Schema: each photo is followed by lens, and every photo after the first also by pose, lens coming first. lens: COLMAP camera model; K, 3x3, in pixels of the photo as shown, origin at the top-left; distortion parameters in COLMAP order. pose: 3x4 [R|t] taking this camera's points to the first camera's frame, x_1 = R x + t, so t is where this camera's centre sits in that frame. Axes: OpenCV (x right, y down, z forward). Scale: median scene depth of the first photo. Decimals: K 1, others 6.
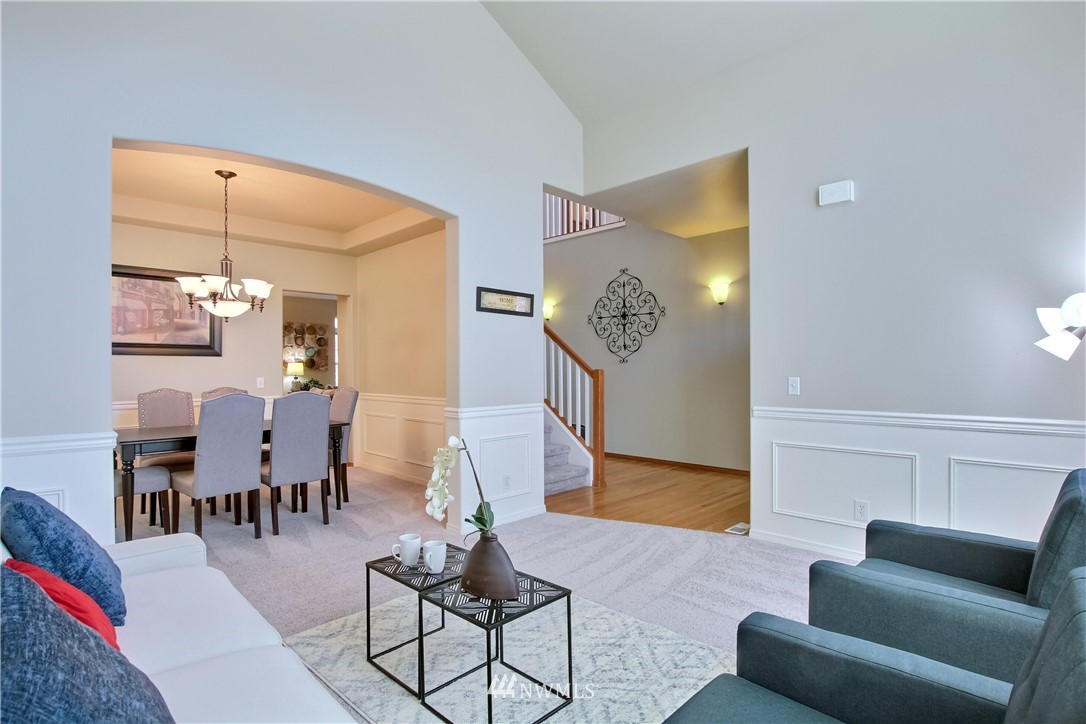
lens RADIAL K [[541.3, 0, 551.3], [0, 541.3, 369.2], [0, 0, 1]] dist [-0.025663, 0.000465]
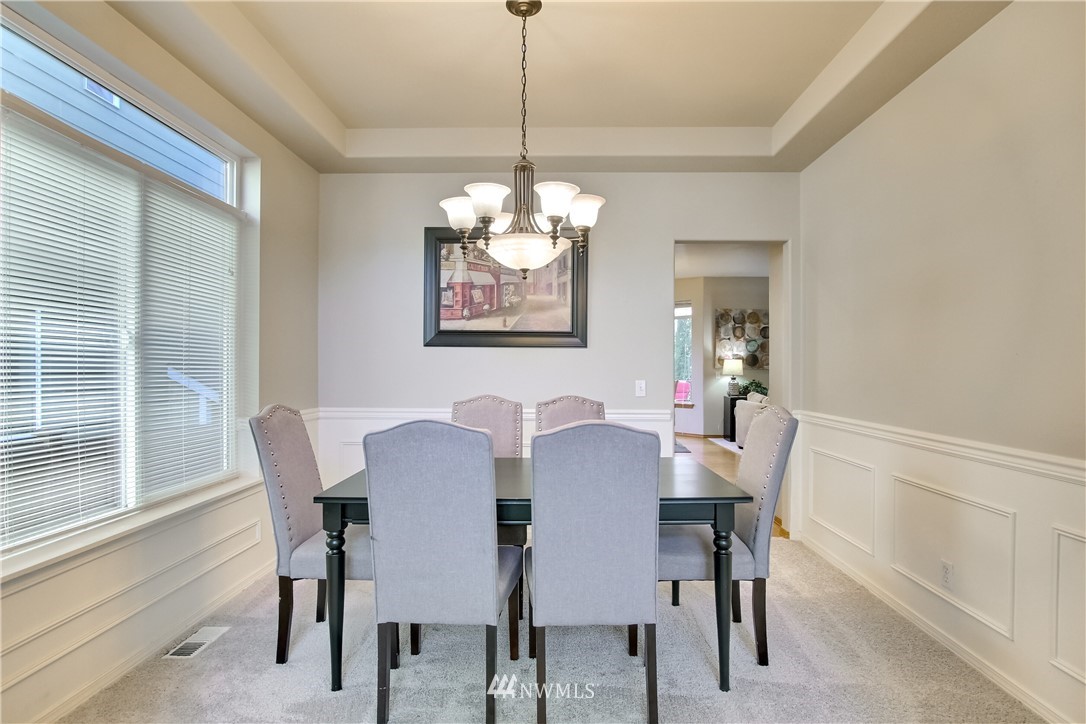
lens RADIAL K [[537.6, 0, 548.8], [0, 537.6, 369.4], [0, 0, 1]] dist [-0.030066, 0.003128]
pose [[0.678762, 0.009827, -0.734292, -0.078631], [-0.007602, 0.999951, 0.006355, -0.000277], [0.734319, 0.001269, 0.678804, 0.262705]]
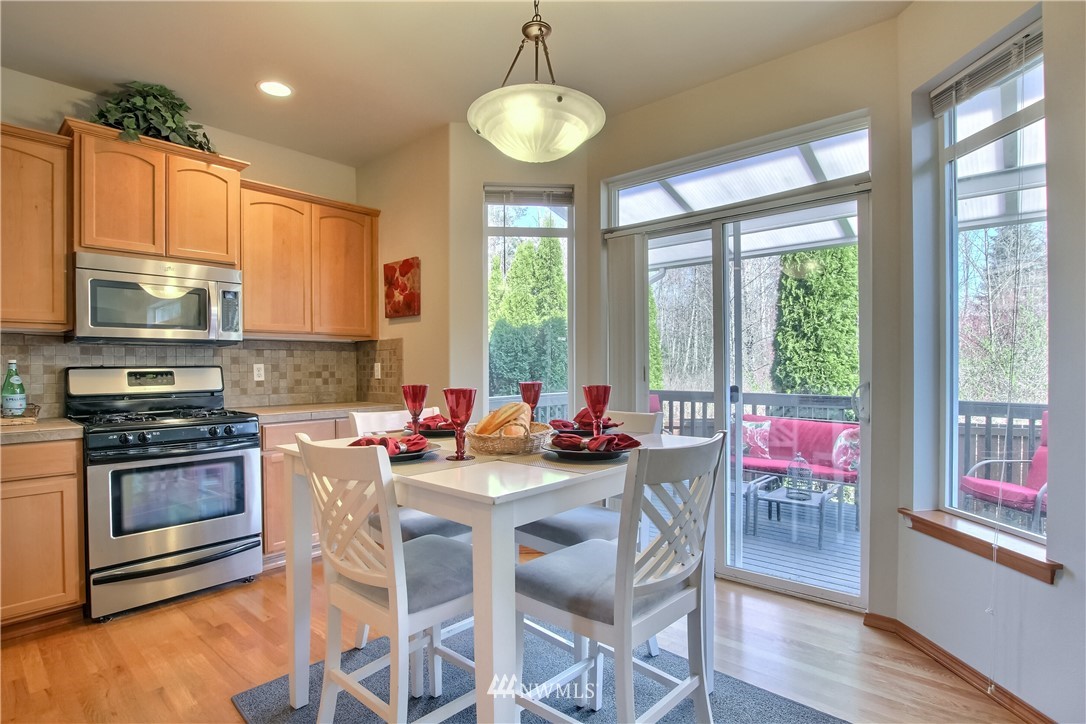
lens RADIAL K [[537.6, 0, 548.8], [0, 537.6, 369.4], [0, 0, 1]] dist [-0.030066, 0.003128]
pose [[0.049864, 0.009774, -0.998708, -0.393870], [0.003901, 0.999943, 0.009980, 0.000483], [0.998748, -0.004394, 0.049823, 0.834159]]
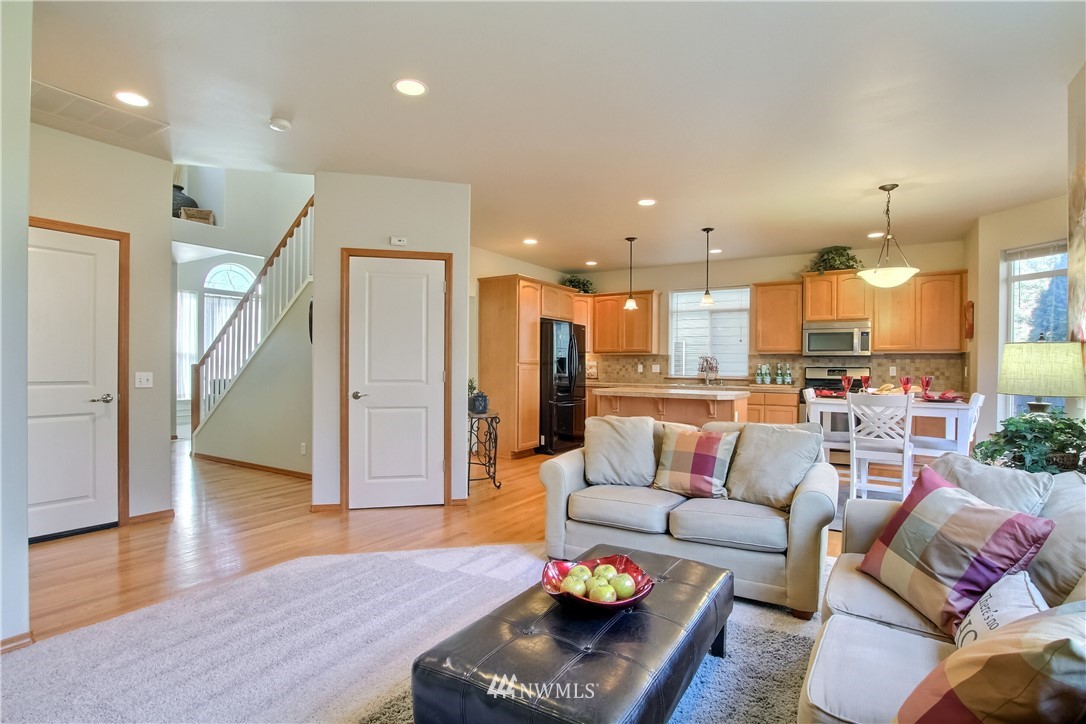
lens RADIAL K [[537.6, 0, 548.8], [0, 537.6, 369.4], [0, 0, 1]] dist [-0.030066, 0.003128]
pose [[-0.977464, -0.001875, -0.211096, -0.217881], [-0.004220, 0.999934, 0.010657, -0.001931], [0.211062, 0.011308, -0.977407, 1.178983]]
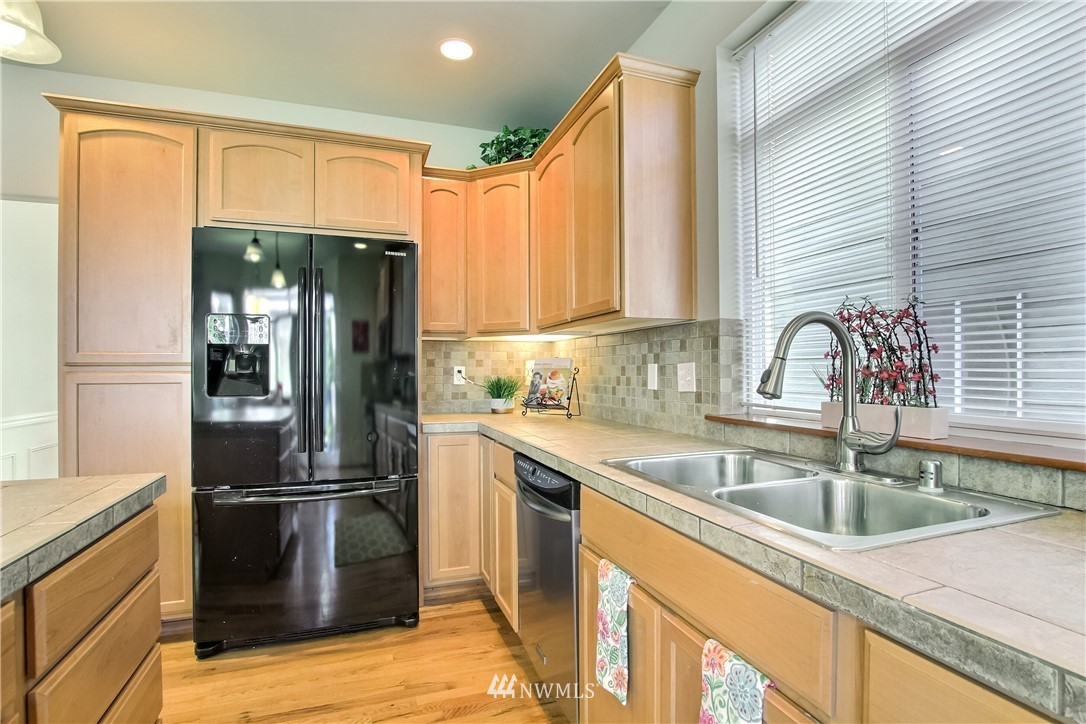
lens RADIAL K [[537.6, 0, 548.8], [0, 537.6, 369.4], [0, 0, 1]] dist [-0.030066, 0.003128]
pose [[-0.896981, 0.009960, 0.441956, -0.561118], [0.009848, 0.999948, -0.002549, 0.001452], [-0.441959, 0.002066, -0.897033, 0.672317]]
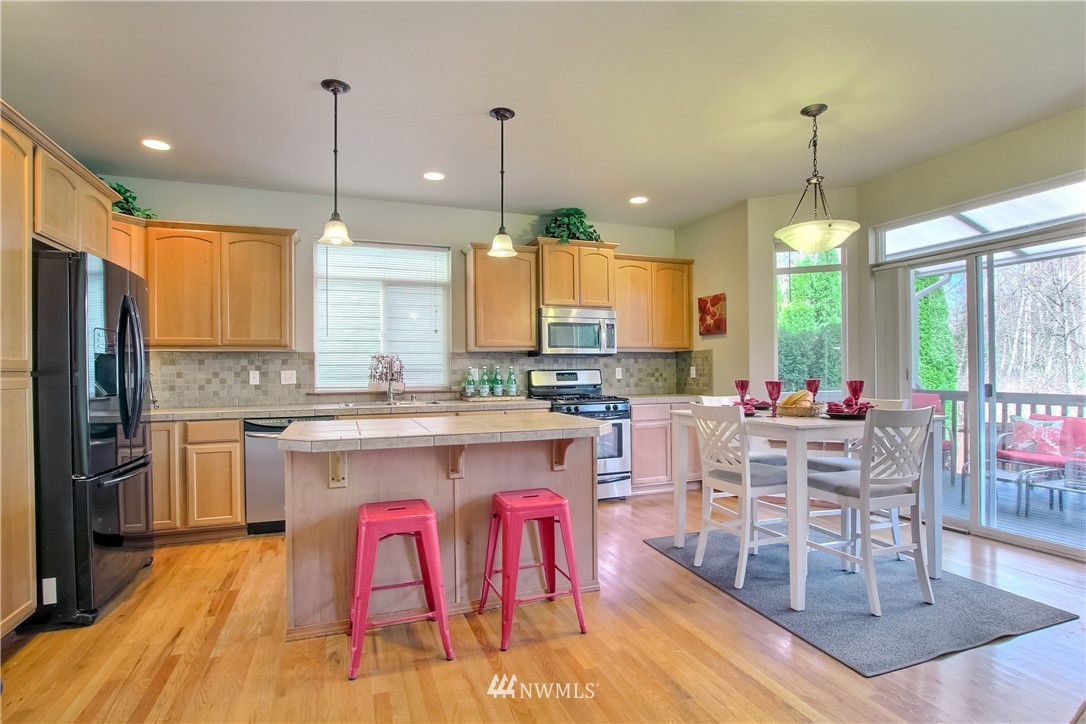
lens RADIAL K [[537.6, 0, 548.8], [0, 537.6, 369.4], [0, 0, 1]] dist [-0.030066, 0.003128]
pose [[-0.420306, 0.007726, -0.907349, -0.237813], [0.009833, 0.999944, 0.003960, -0.001440], [0.907329, -0.007257, -0.420359, 0.828372]]
